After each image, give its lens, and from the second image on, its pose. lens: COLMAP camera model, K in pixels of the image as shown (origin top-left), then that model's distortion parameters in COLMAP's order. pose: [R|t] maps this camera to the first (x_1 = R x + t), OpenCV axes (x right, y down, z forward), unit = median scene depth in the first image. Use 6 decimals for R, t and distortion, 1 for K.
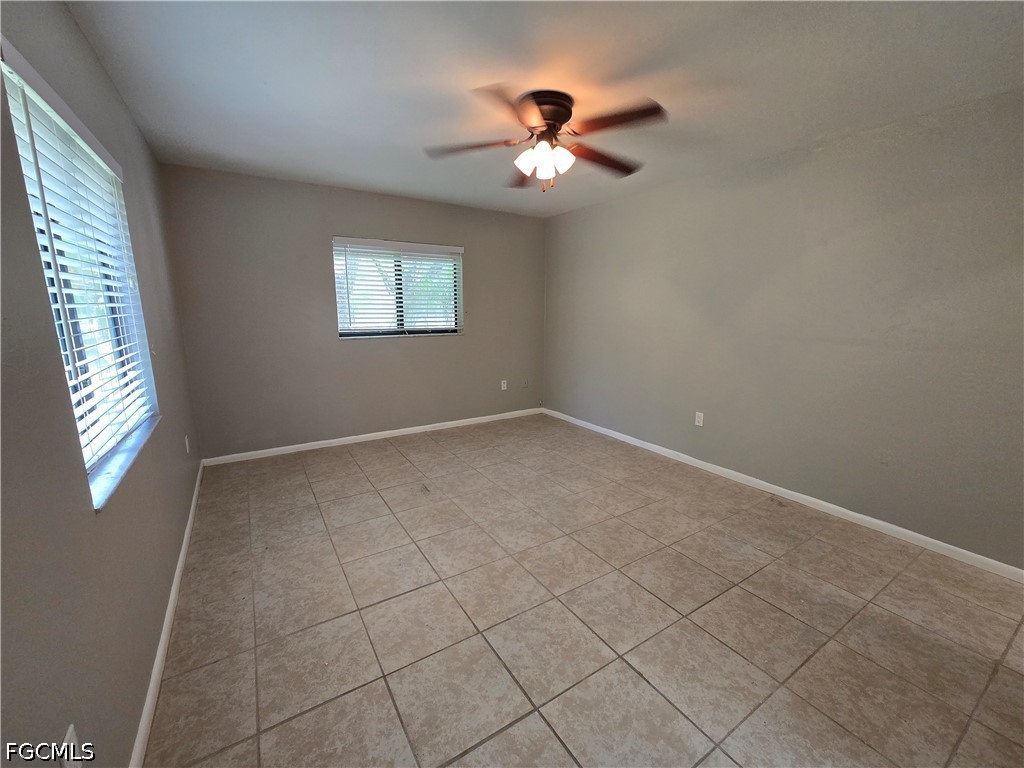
lens RADIAL K [[423.0, 0, 516.2], [0, 423.0, 379.7], [0, 0, 1]] dist [0.001854, 0.001699]
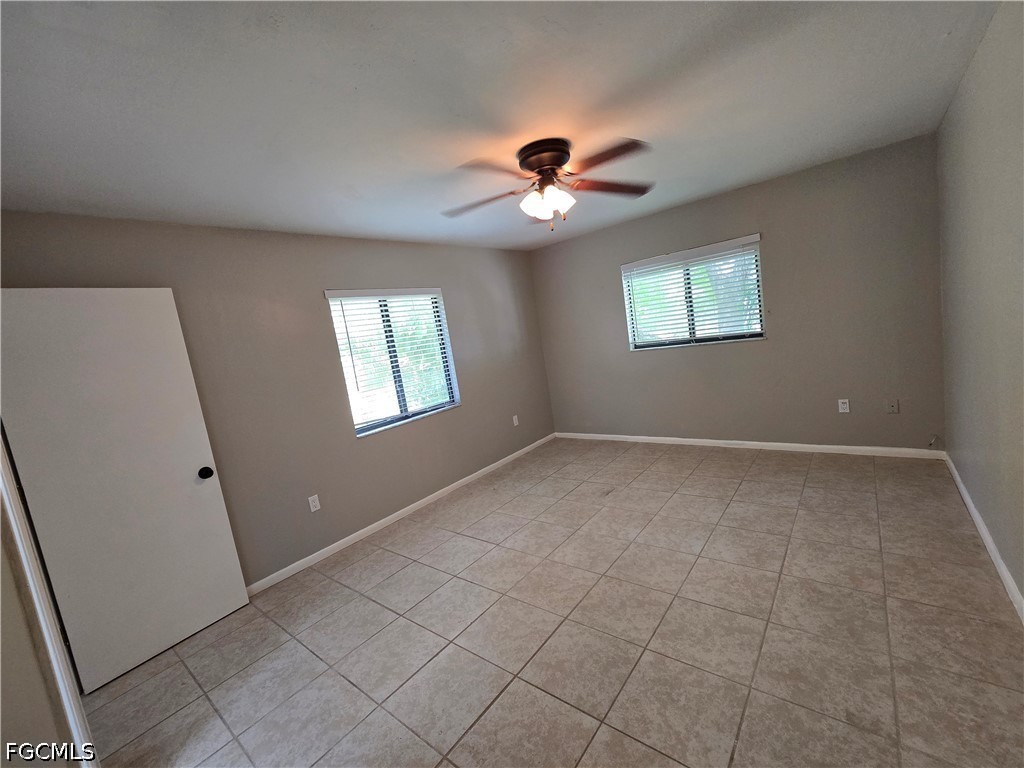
lens RADIAL K [[423.0, 0, 510.1], [0, 423.0, 381.3], [0, 0, 1]] dist [0.001854, 0.001699]
pose [[0.301327, 0.059043, -0.951691, 0.748732], [-0.015591, 0.998253, 0.056995, -0.094068], [0.953393, -0.002337, 0.301721, 0.414743]]
